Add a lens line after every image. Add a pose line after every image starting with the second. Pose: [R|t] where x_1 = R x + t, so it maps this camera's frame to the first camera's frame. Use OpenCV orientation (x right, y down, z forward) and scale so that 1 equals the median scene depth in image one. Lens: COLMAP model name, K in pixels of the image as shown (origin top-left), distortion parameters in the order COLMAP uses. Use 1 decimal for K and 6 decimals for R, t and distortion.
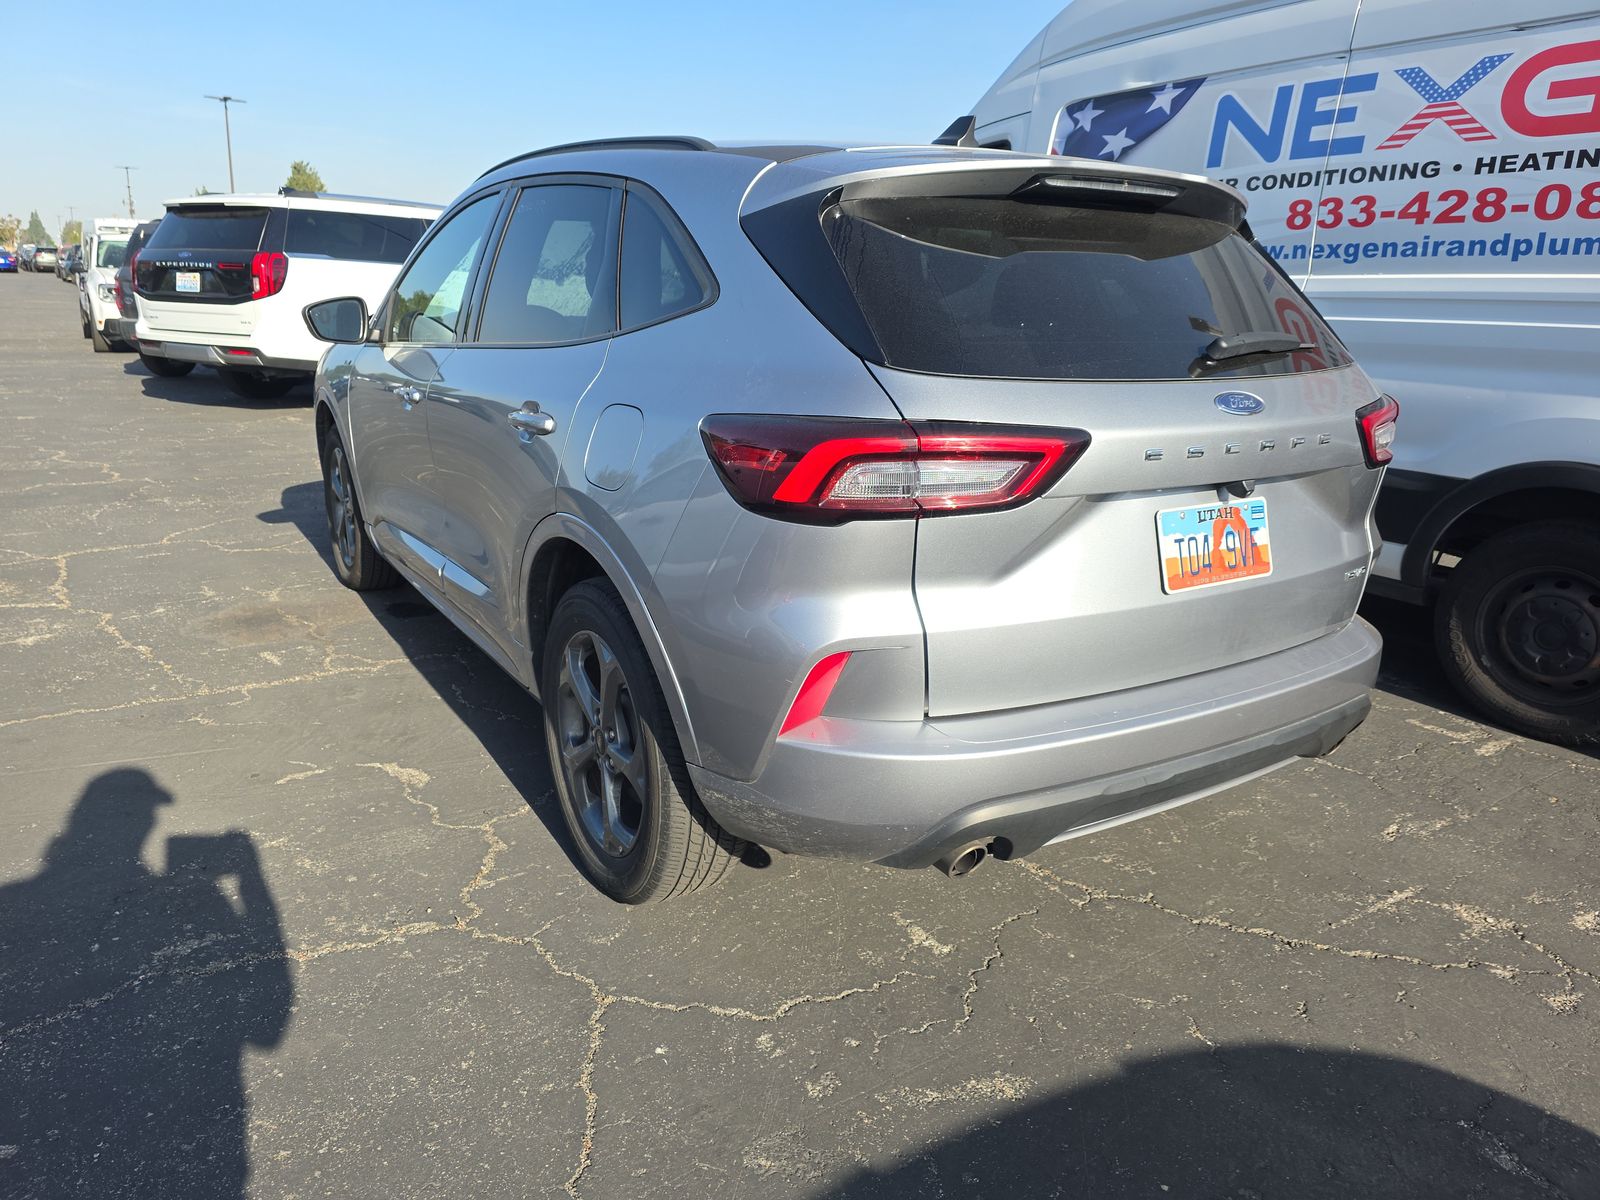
lens RADIAL K [[1054.9, 0, 800.0], [0, 1054.9, 600.0], [0, 0, 1]] dist [0.000518, 0.000322]
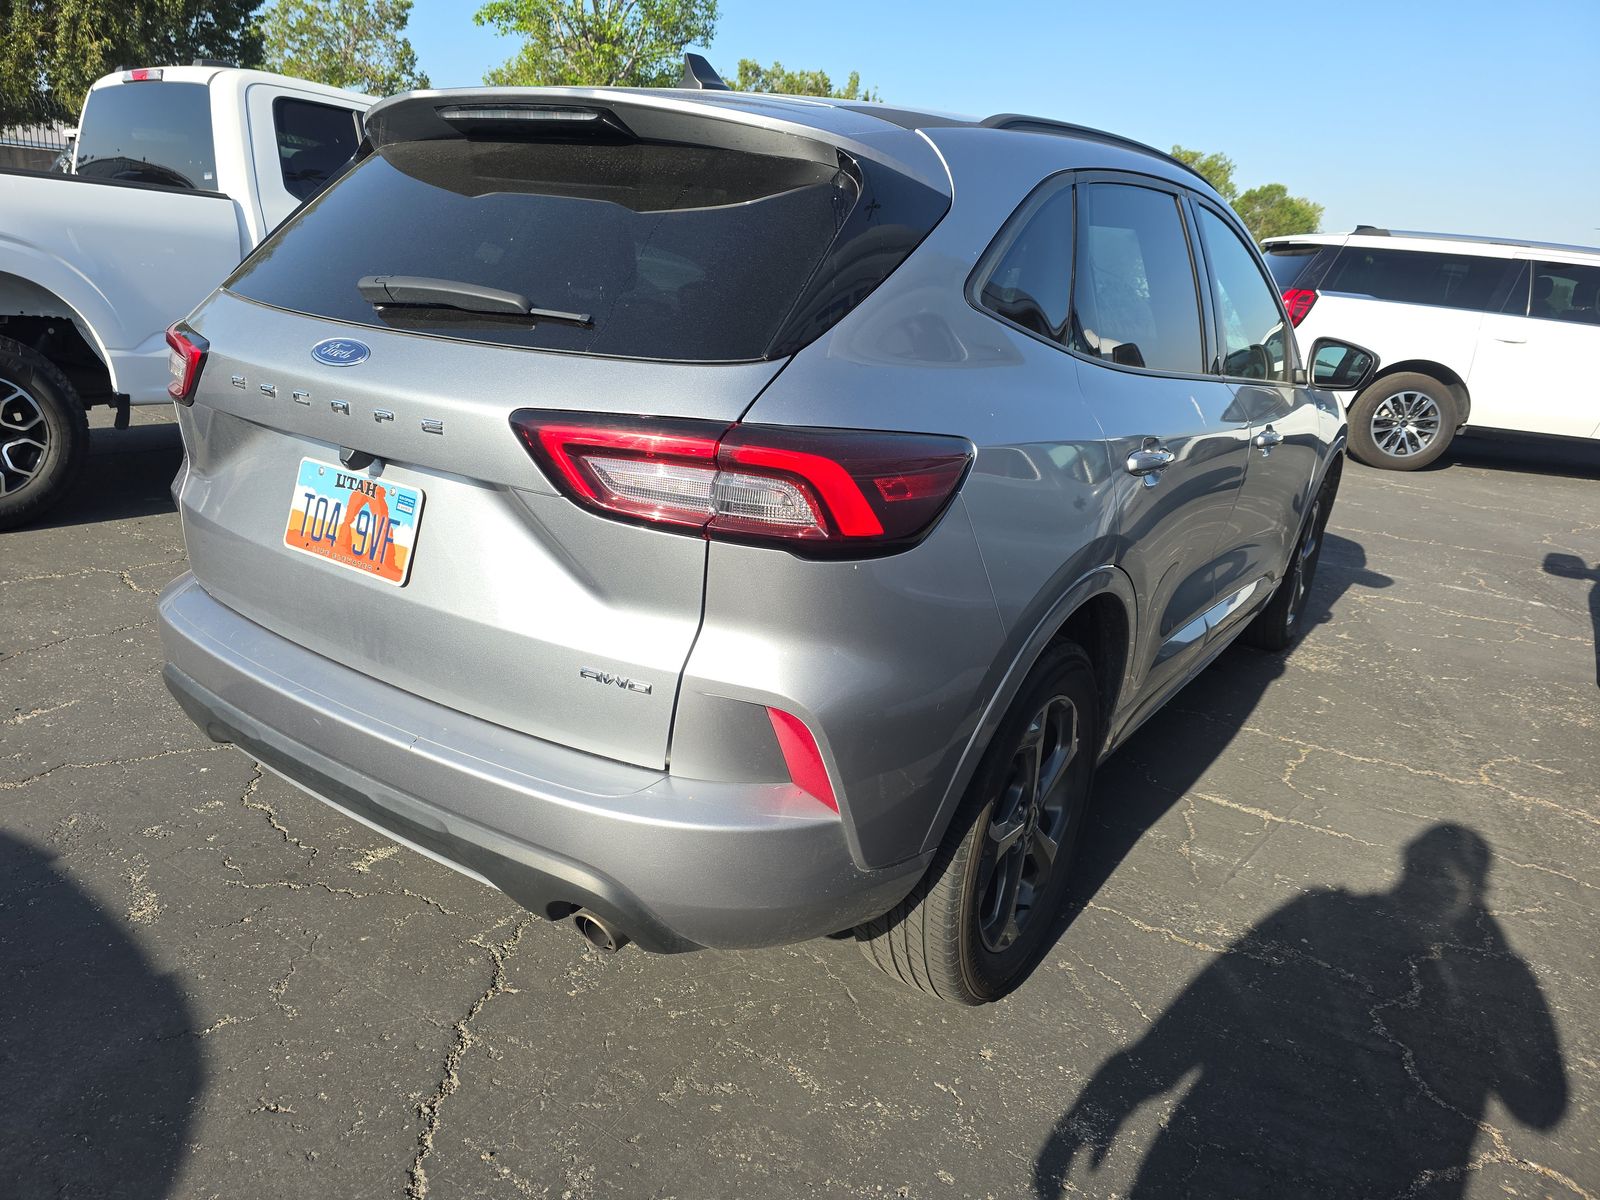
lens RADIAL K [[1074.7, 0, 800.0], [0, 1074.7, 600.0], [0, 0, 1]] dist [0.001602, 0.000341]
pose [[0.431372, 0.286832, -0.855363, 1.302990], [-0.334503, 0.931385, 0.143630, -0.236627], [0.837870, 0.224163, 0.497719, 0.881775]]
